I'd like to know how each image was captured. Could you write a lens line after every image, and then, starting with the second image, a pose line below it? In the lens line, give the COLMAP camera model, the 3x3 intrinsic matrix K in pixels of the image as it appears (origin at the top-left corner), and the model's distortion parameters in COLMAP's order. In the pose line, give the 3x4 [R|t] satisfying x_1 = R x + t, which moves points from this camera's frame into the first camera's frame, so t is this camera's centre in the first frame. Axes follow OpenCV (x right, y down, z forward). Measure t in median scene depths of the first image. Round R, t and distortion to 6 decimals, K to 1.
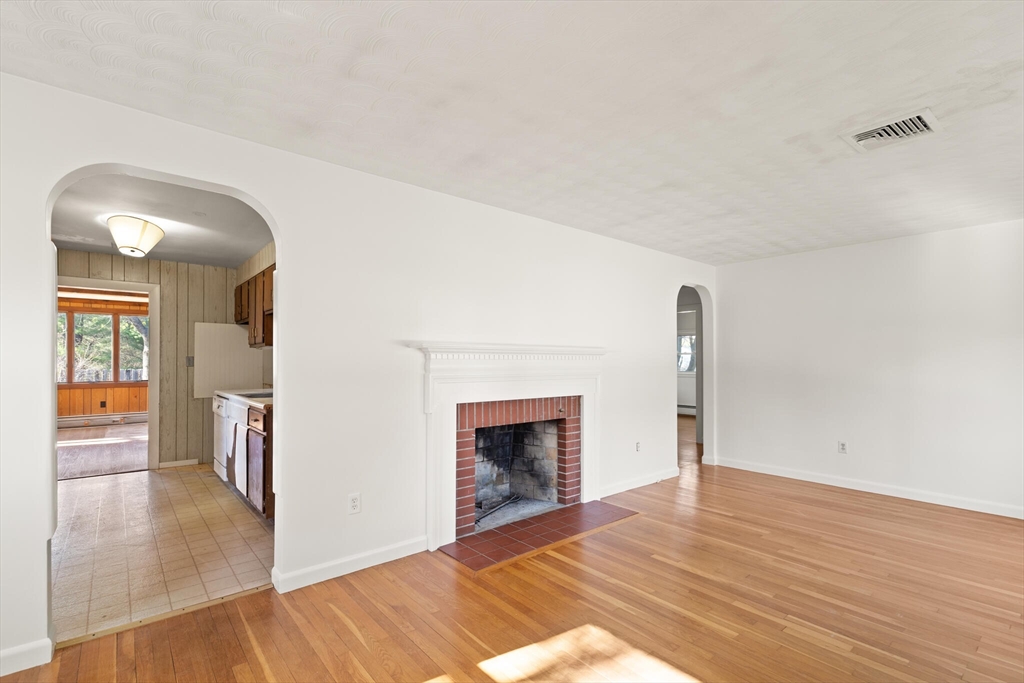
lens RADIAL K [[477.6, 0, 513.5], [0, 477.6, 355.4], [0, 0, 1]] dist [0.005497, 0.000068]
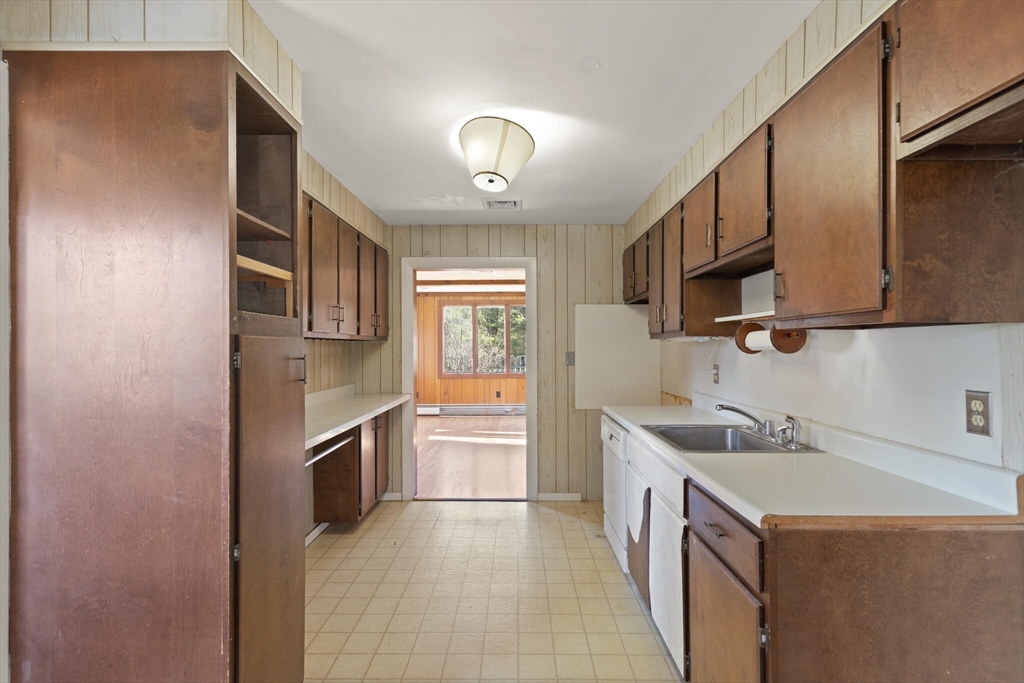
lens RADIAL K [[477.6, 0, 513.5], [0, 477.6, 355.4], [0, 0, 1]] dist [0.005497, 0.000068]
pose [[0.761548, 0.008501, -0.648052, -0.276645], [0.011844, 0.999564, 0.027031, -0.013213], [0.648000, -0.028261, 0.761116, 0.399767]]
